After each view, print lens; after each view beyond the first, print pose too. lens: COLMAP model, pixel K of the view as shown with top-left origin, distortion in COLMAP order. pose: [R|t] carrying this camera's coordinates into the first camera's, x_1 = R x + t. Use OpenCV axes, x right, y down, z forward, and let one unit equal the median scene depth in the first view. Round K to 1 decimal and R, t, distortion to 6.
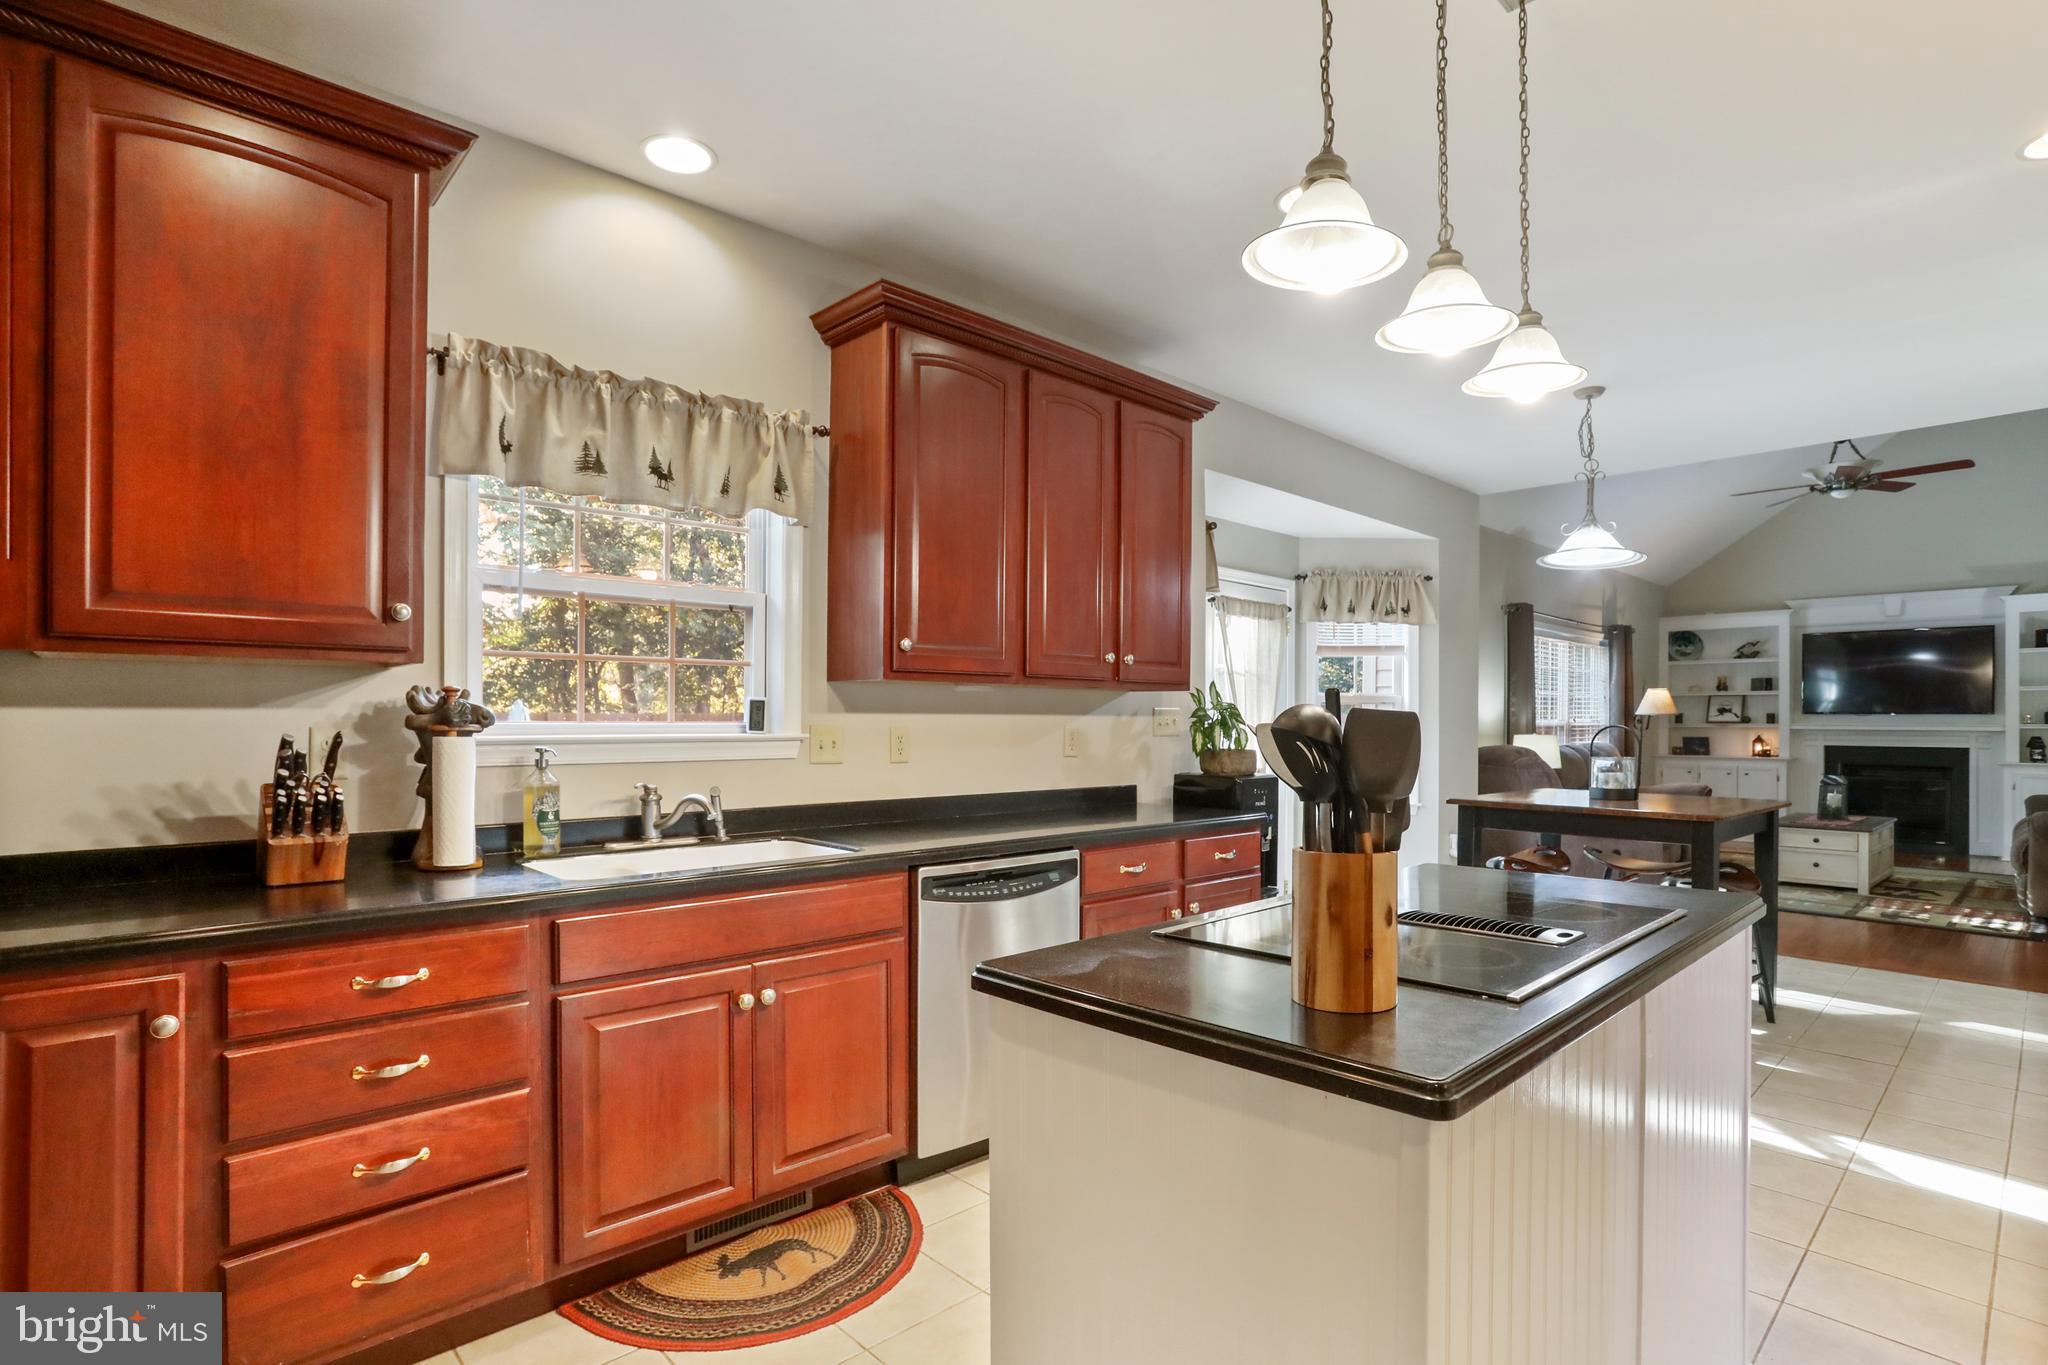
lens RADIAL K [[993.5, 0, 1020.9], [0, 993.5, 717.2], [0, 0, 1]] dist [-0.055205, 0.021795]
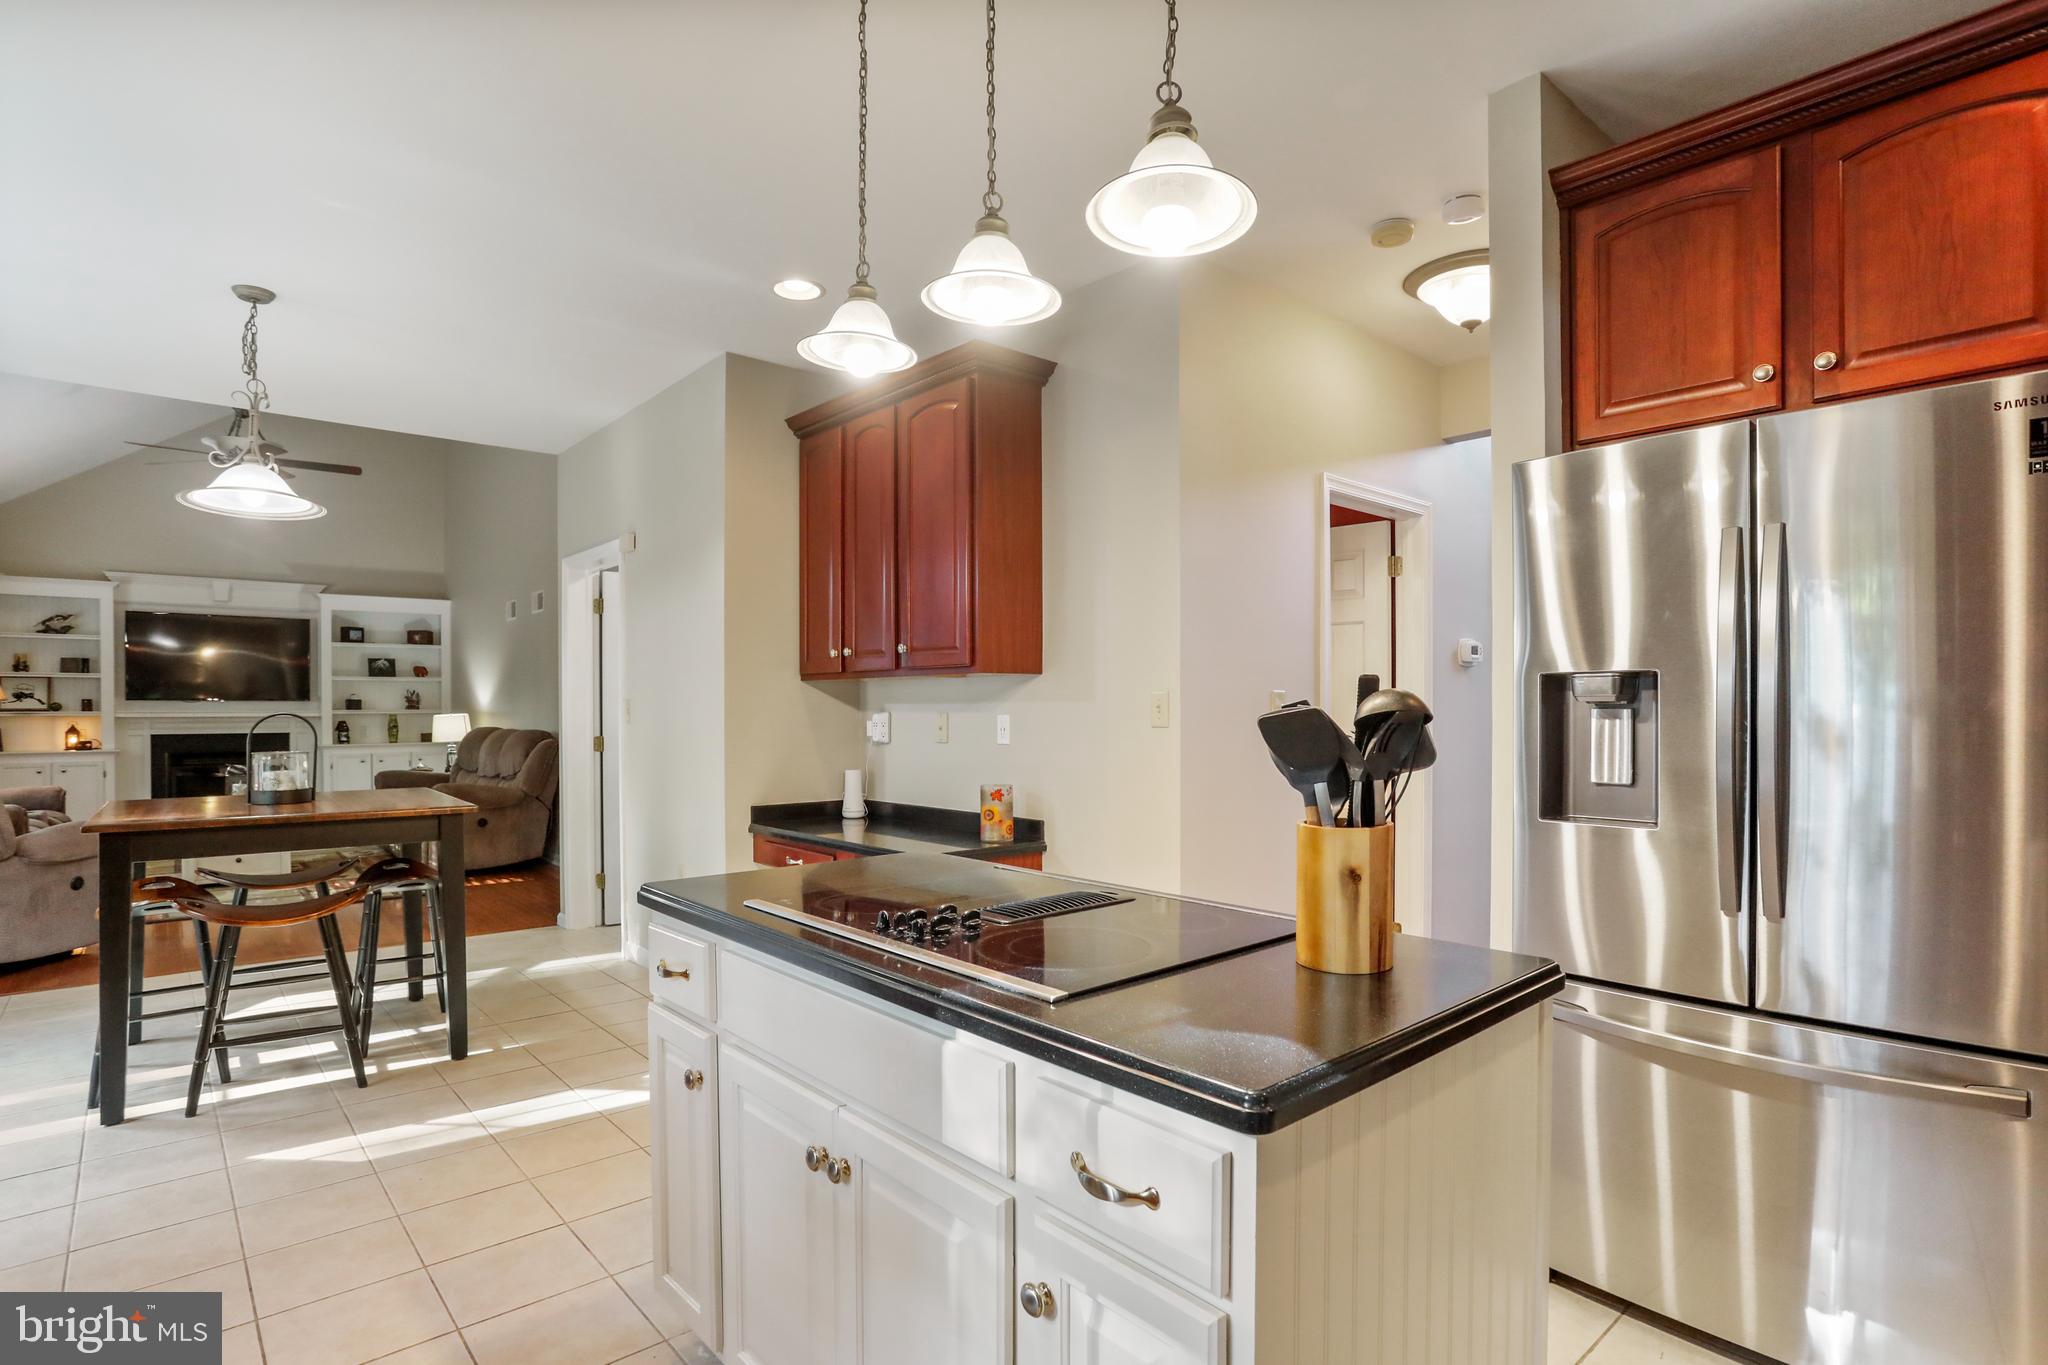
lens RADIAL K [[1014.5, 0, 1023.5], [0, 1014.5, 719.0], [0, 0, 1]] dist [-0.040482, 0.012634]
pose [[0.028032, -0.015291, 0.999490, -0.086863], [0.000208, 0.999883, 0.015291, 0.000361], [-0.999607, -0.000221, 0.028032, 0.142957]]
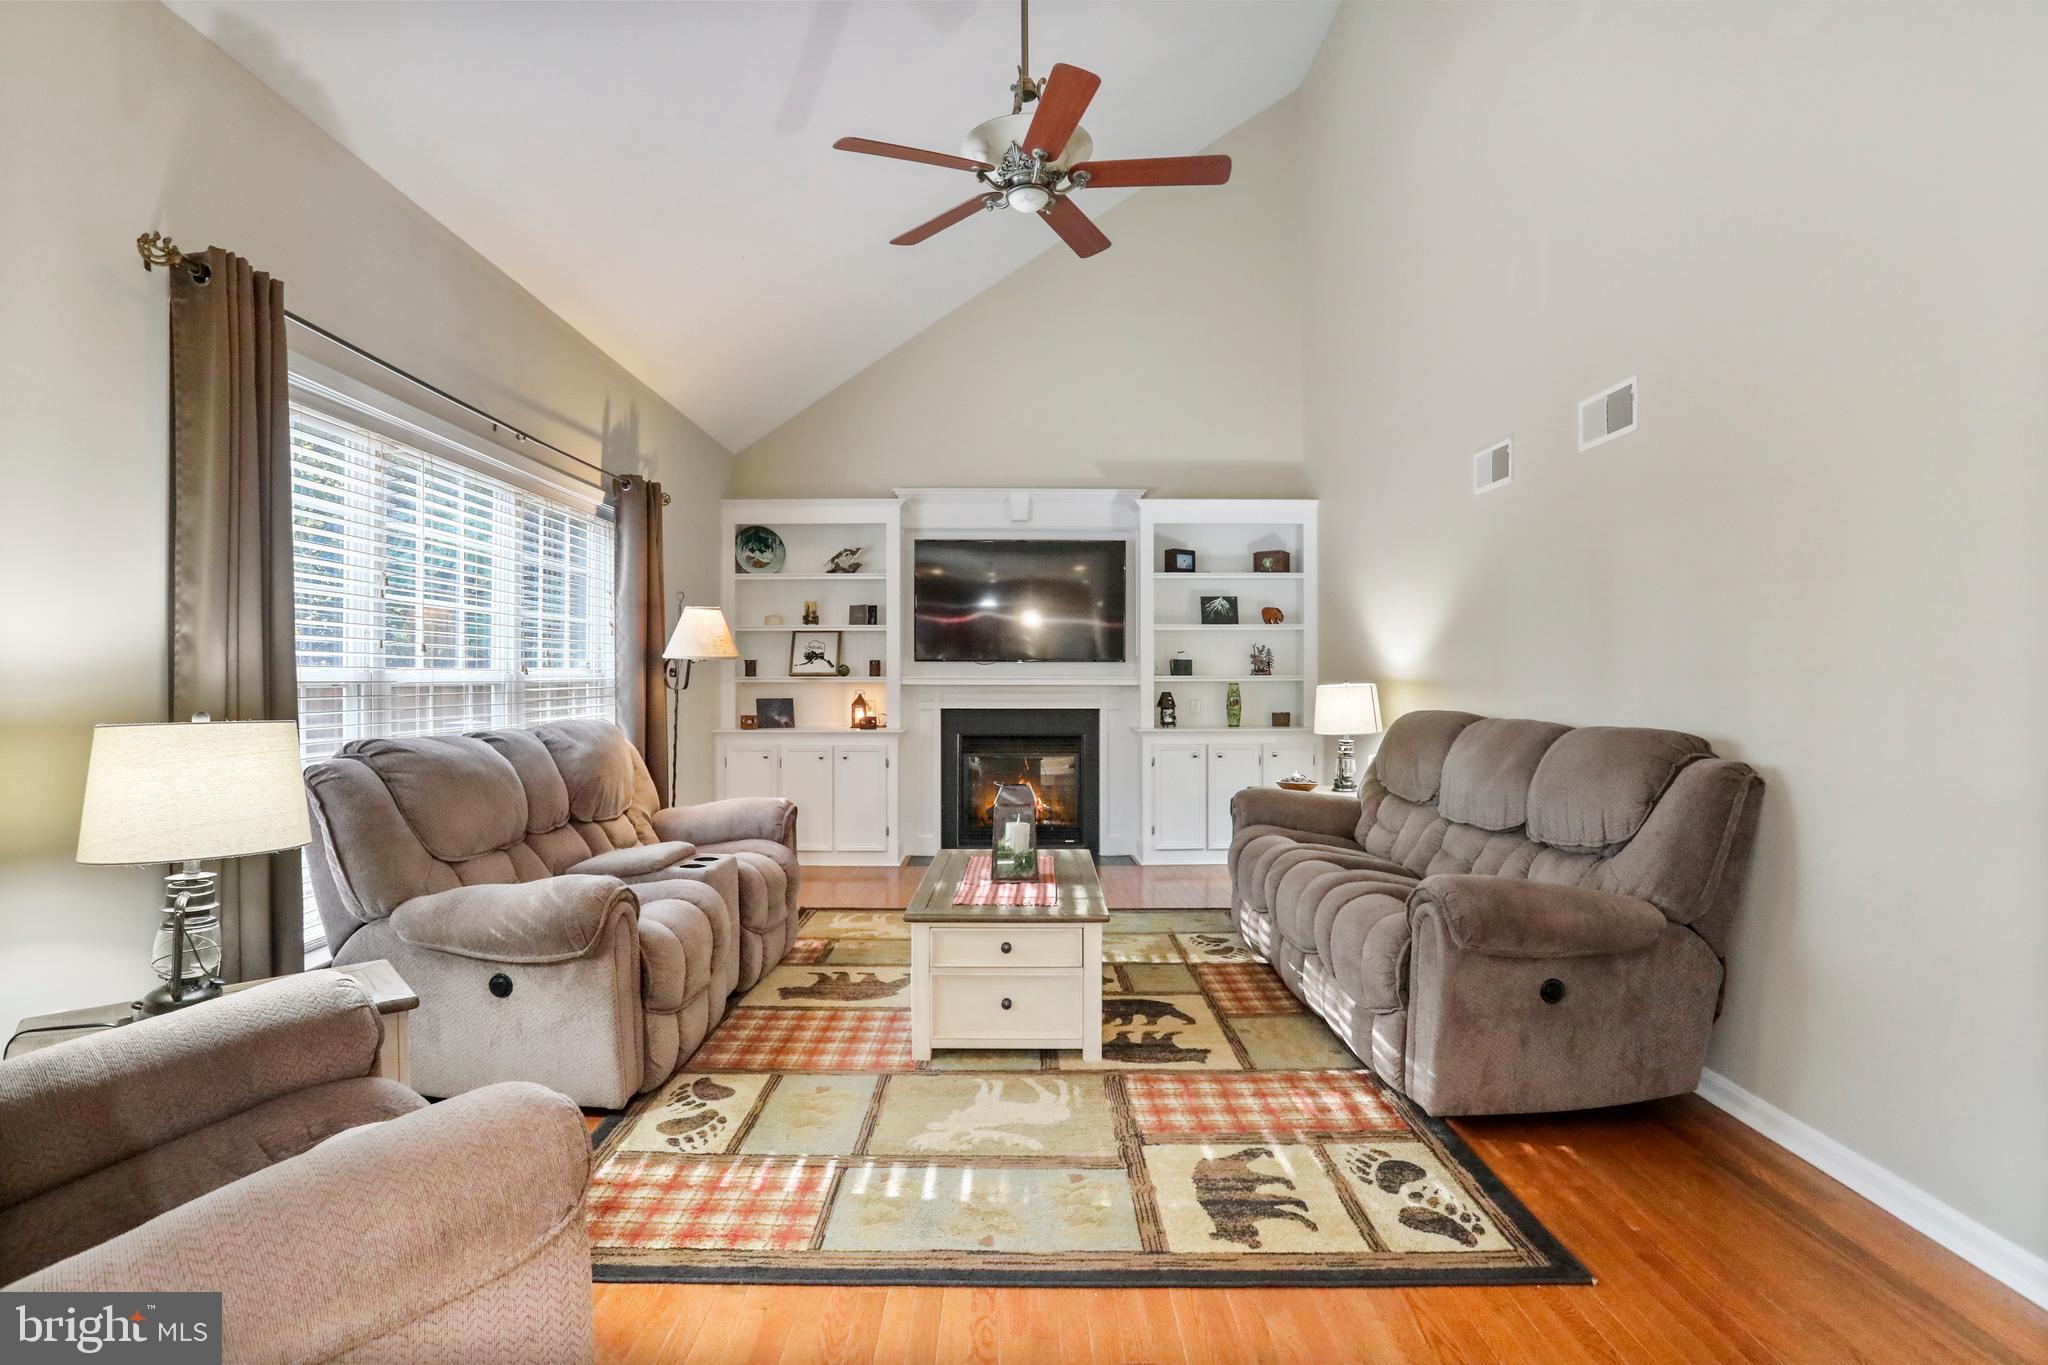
lens RADIAL K [[1014.6, 0, 1014.2], [0, 1014.6, 688.3], [0, 0, 1]] dist [-0.060122, 0.045599]
pose [[0.676644, -0.012505, 0.736204, 0.347732], [0.000784, 0.999867, 0.016263, 0.003922], [-0.736310, -0.010427, 0.676564, 0.486107]]
